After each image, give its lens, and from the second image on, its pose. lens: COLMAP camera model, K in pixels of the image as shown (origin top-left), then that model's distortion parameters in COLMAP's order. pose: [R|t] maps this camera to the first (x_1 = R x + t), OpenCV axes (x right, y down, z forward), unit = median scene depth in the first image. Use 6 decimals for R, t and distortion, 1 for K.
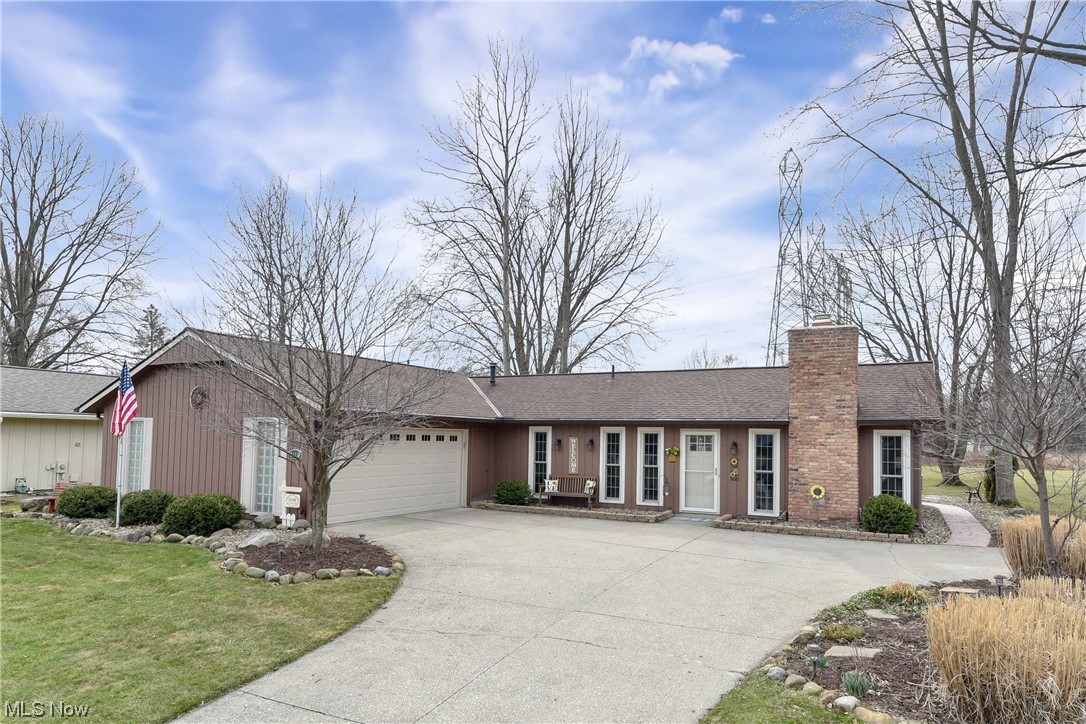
lens RADIAL K [[578.3, 0, 543.8], [0, 578.3, 357.2], [0, 0, 1]] dist [0.001818, 0.000506]
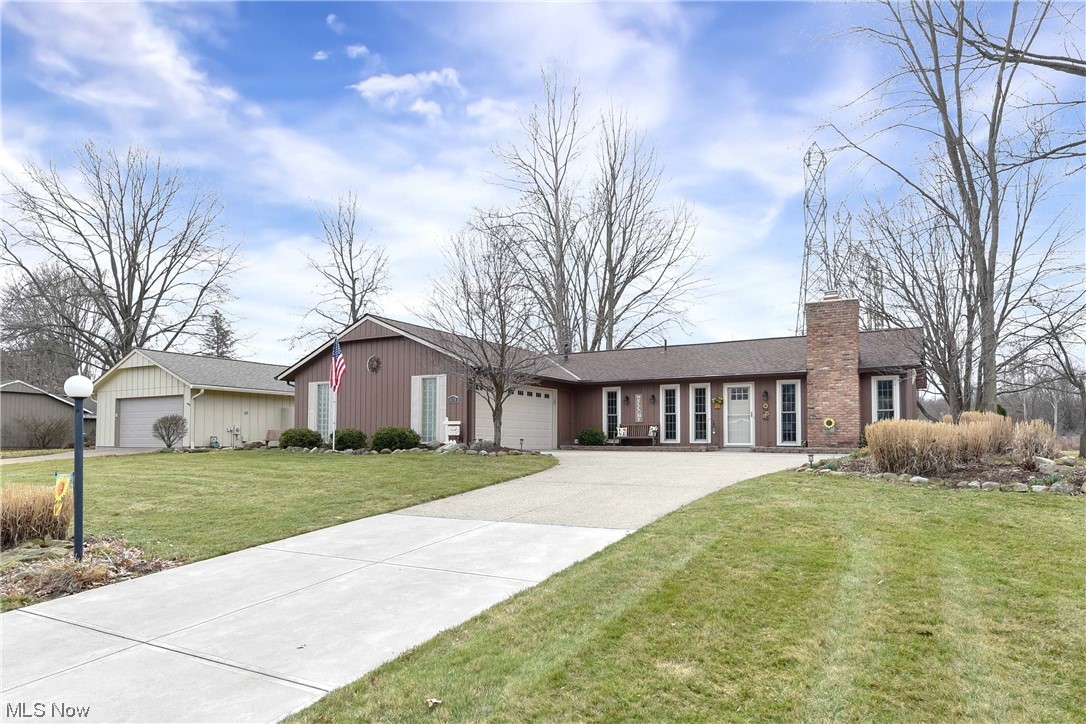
lens RADIAL K [[580.9, 0, 542.3], [0, 580.9, 367.4], [0, 0, 1]] dist [0.002191, -0.000650]
pose [[0.998728, -0.023884, -0.044417, -0.101298], [0.024778, 0.999499, 0.019704, 0.047267], [0.043925, -0.020779, 0.998819, -0.294149]]
